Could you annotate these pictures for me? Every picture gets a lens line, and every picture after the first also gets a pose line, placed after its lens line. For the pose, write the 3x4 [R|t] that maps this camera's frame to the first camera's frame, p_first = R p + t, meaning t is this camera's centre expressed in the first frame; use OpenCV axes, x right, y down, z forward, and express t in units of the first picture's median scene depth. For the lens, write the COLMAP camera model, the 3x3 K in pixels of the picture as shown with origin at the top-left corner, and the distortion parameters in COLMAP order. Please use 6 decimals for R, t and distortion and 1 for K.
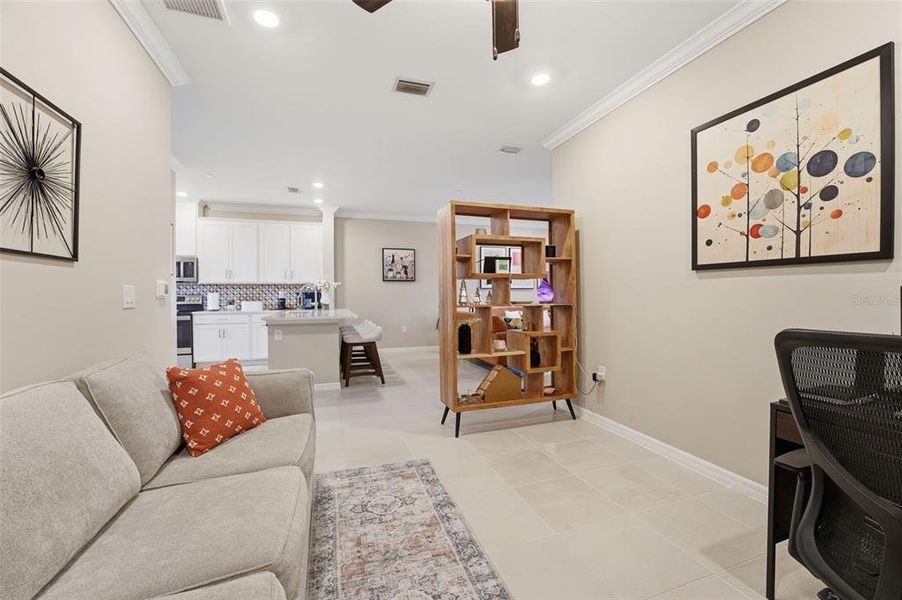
lens RADIAL K [[398.1, 0, 463.7], [0, 398.1, 297.7], [0, 0, 1]] dist [-0.022190, 0.001284]
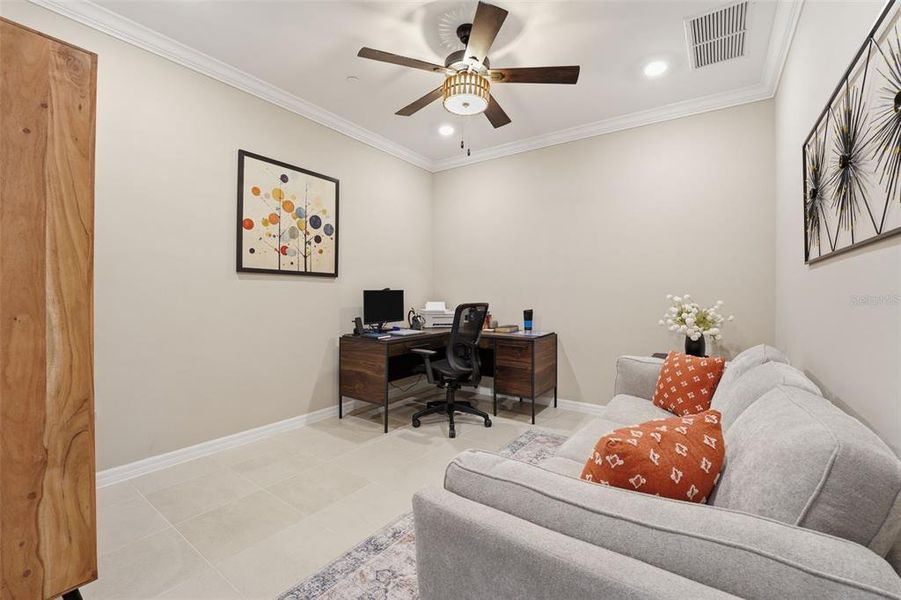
lens RADIAL K [[397.7, 0, 447.6], [0, 397.7, 295.5], [0, 0, 1]] dist [-0.022190, 0.001284]
pose [[-0.596011, -0.002931, 0.802971, -0.829900], [0.002726, 0.999980, 0.005673, -0.006231], [-0.802971, 0.005570, -0.595992, 1.409283]]
